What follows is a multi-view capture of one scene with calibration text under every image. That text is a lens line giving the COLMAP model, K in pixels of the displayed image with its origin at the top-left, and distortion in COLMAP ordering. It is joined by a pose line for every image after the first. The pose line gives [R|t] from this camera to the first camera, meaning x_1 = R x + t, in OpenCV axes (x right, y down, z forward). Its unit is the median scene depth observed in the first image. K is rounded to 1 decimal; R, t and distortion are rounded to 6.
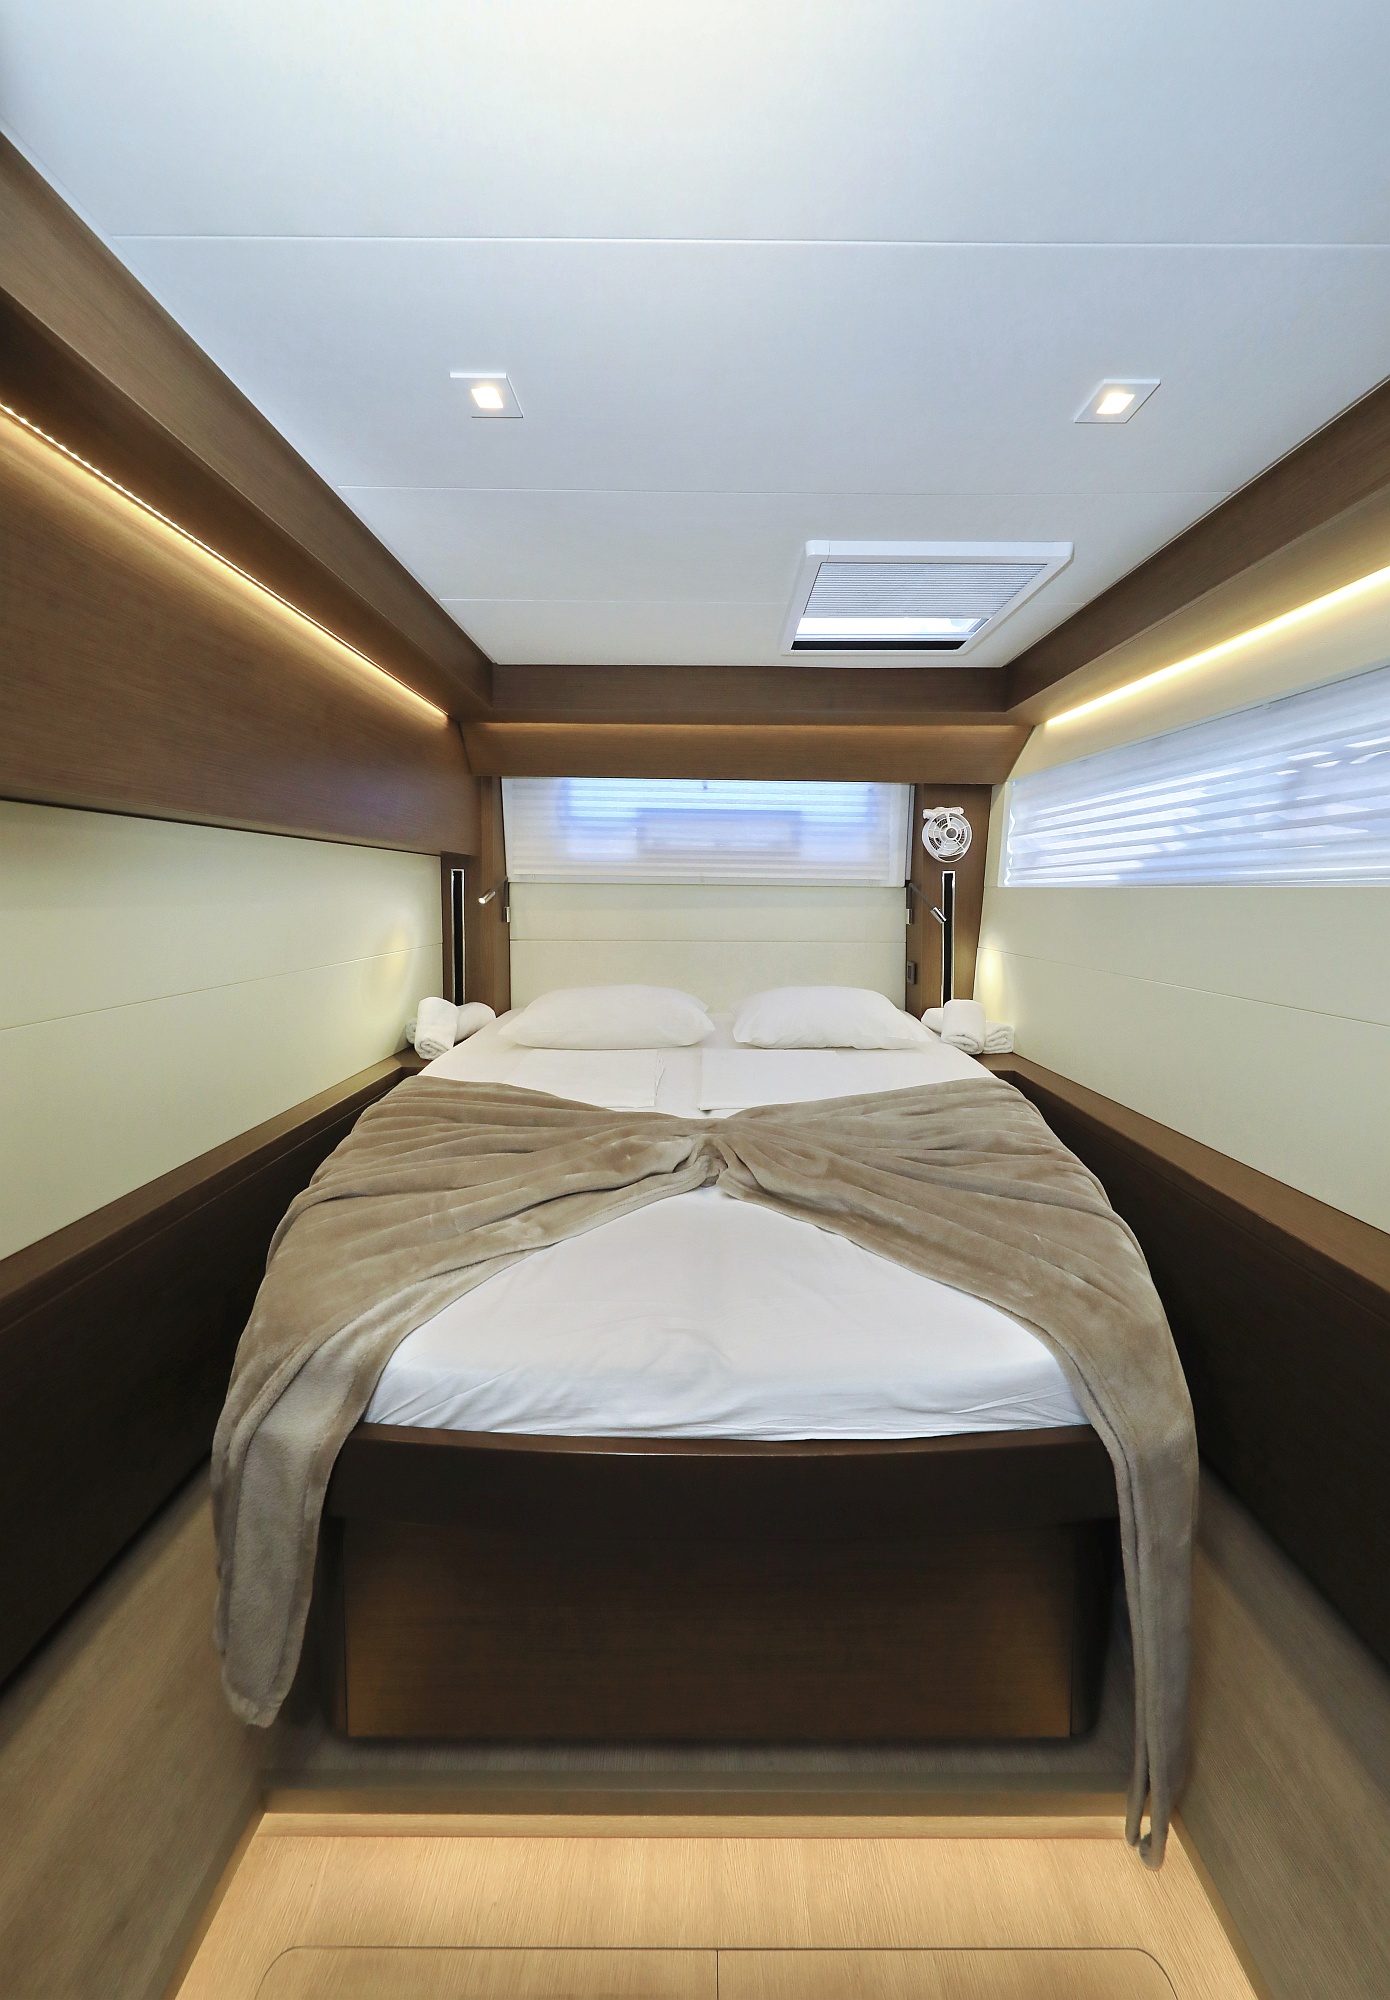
lens RADIAL K [[637.7, 0, 695.0], [0, 637.7, 894.1], [0, 0, 1]] dist [-0.002445, -0.000021]
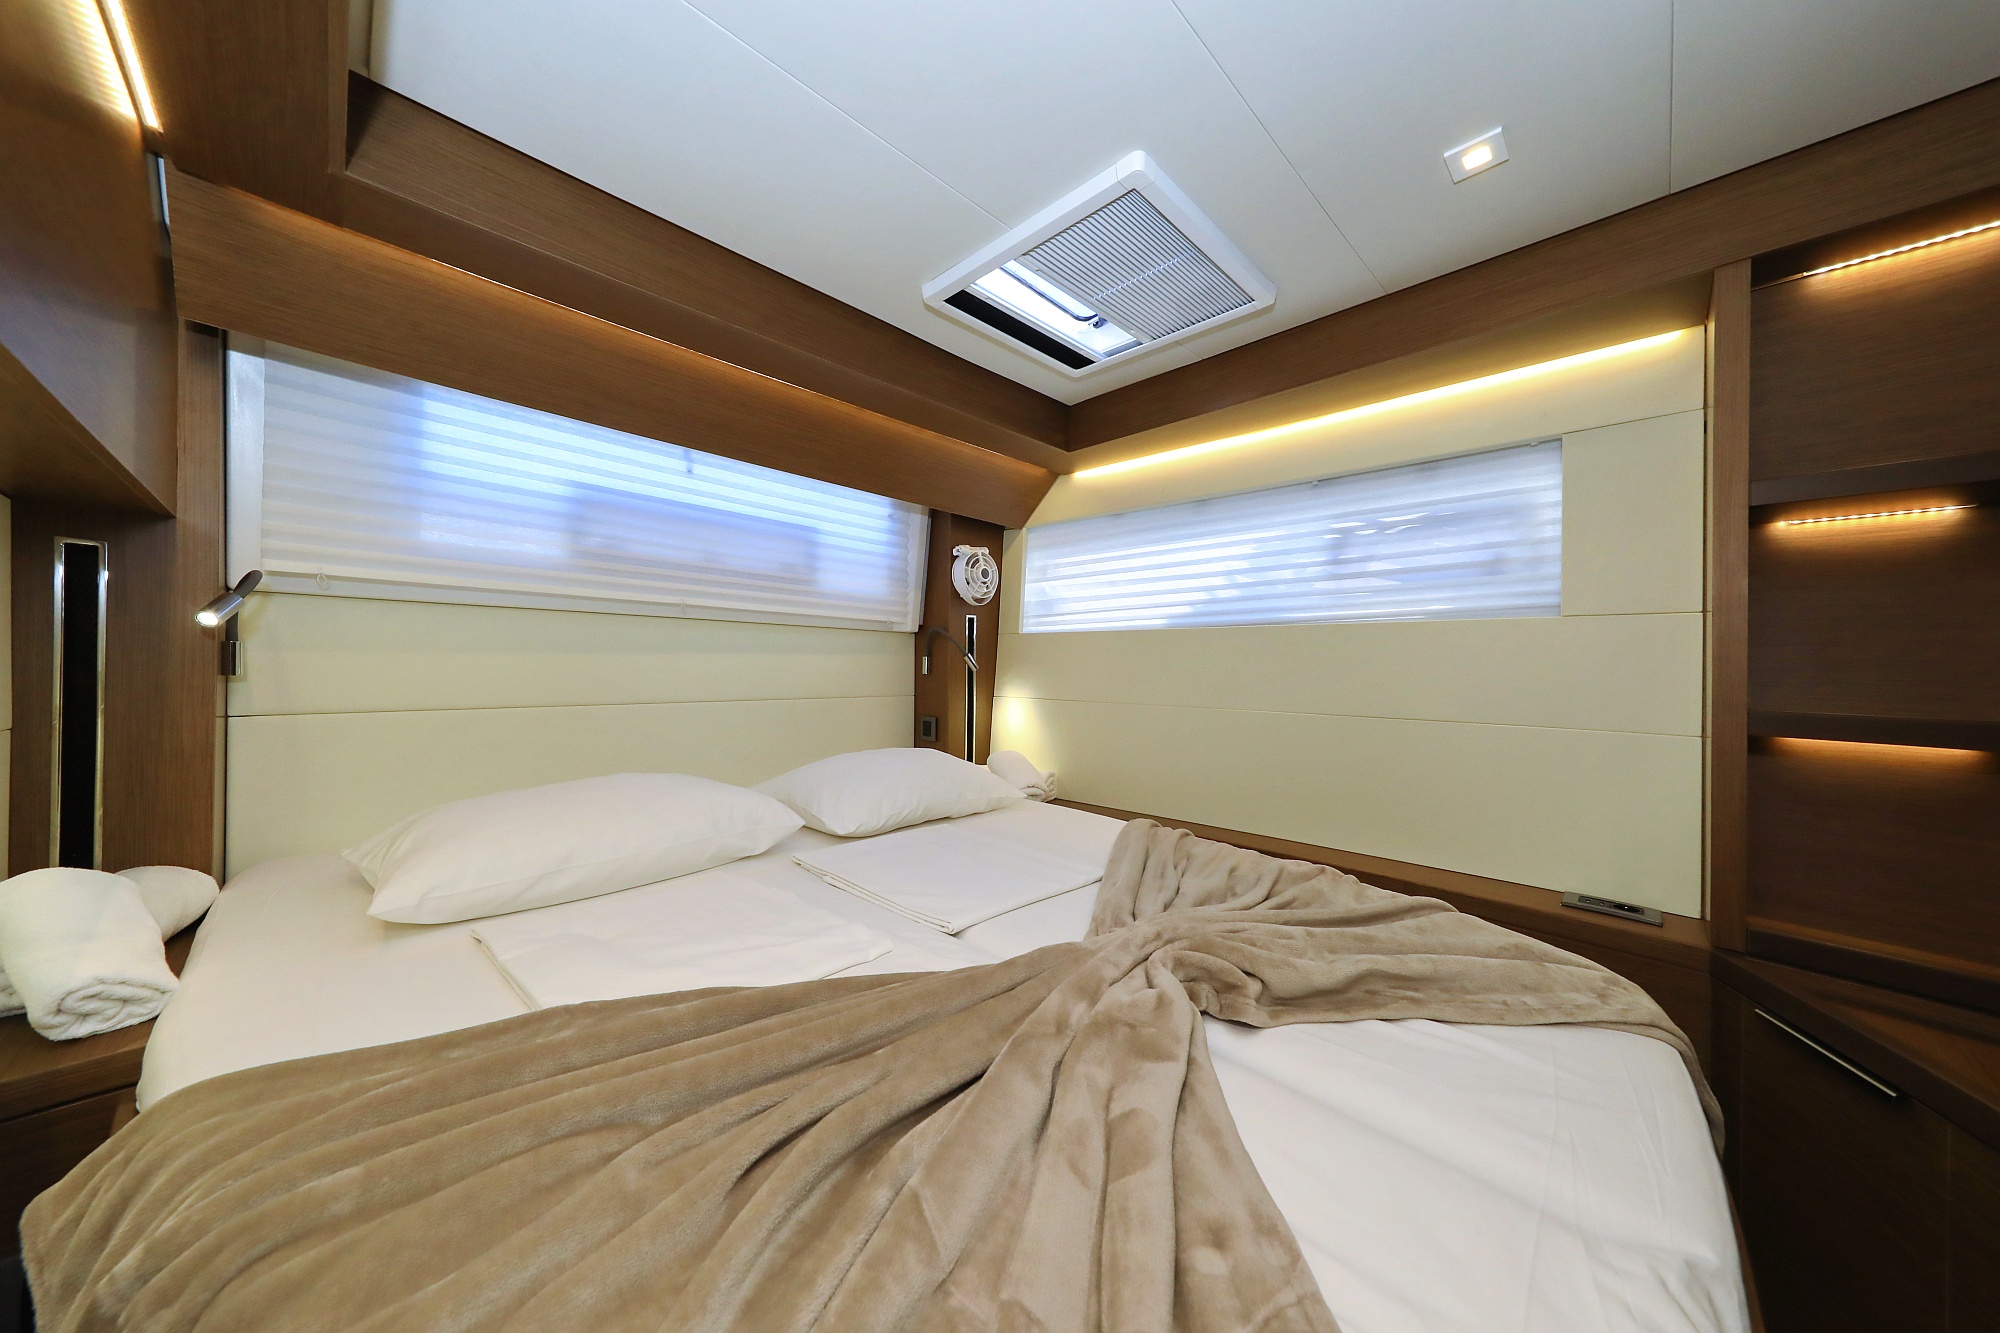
lens RADIAL K [[669.1, 0, 1000.7], [0, 669.1, 661.9], [0, 0, 1]] dist [0.001313, -0.000290]
pose [[0.695882, 0.007061, 0.718121, -0.278964], [-0.000893, 0.999959, -0.008967, 0.041532], [-0.718156, 0.005598, 0.695860, 0.304295]]
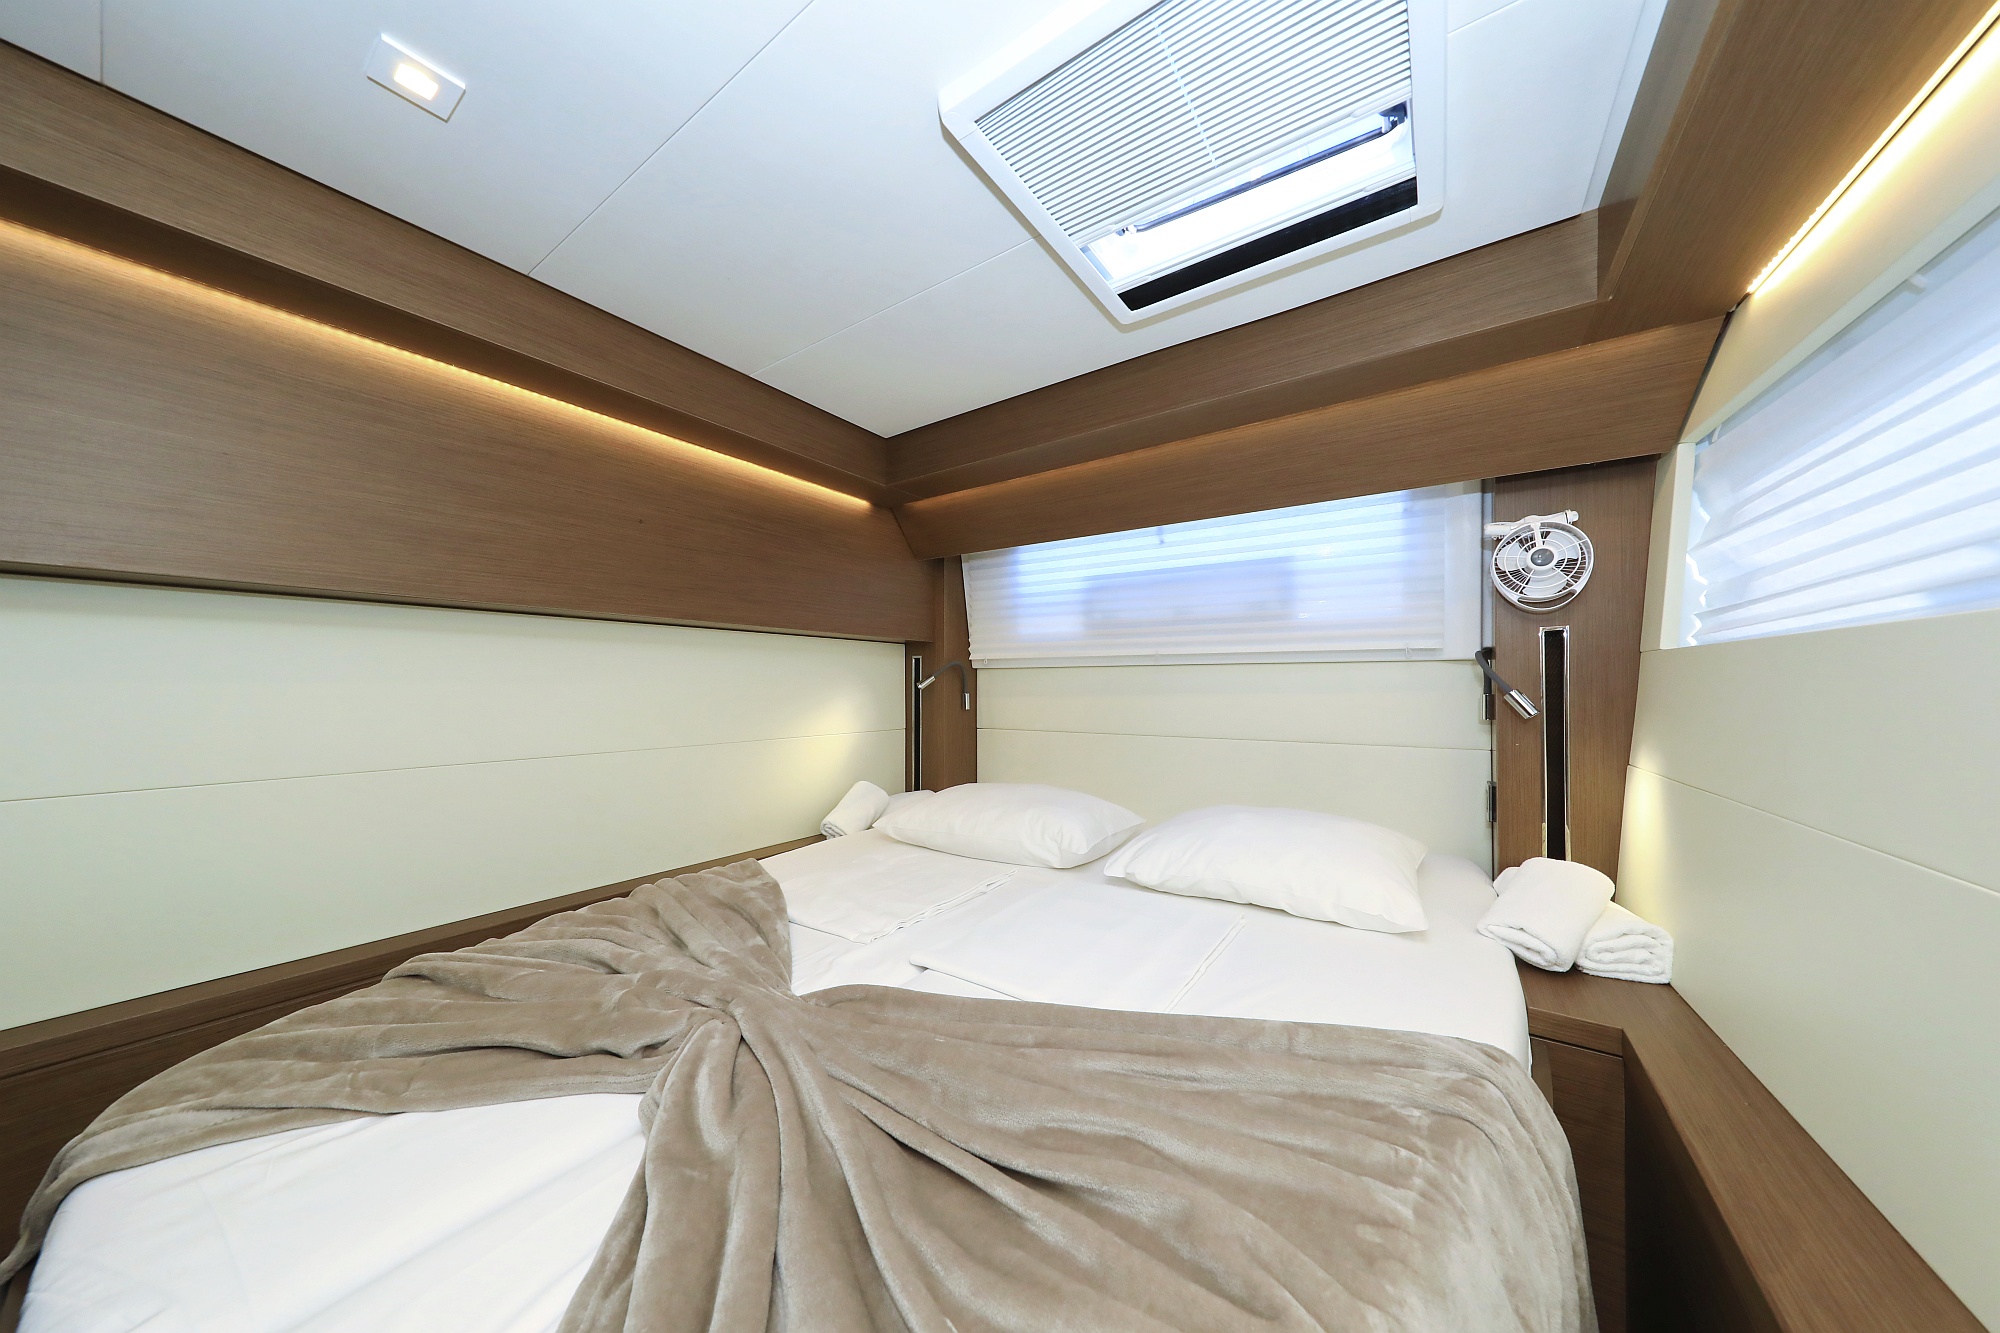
lens RADIAL K [[610.1, 0, 1031.9], [0, 610.1, 675.3], [0, 0, 1]] dist [0.000578, -0.000020]
pose [[0.835499, -0.018990, -0.549164, 0.317640], [0.005291, 0.999634, -0.026518, 0.019382], [0.549467, 0.019250, 0.835294, 0.305254]]
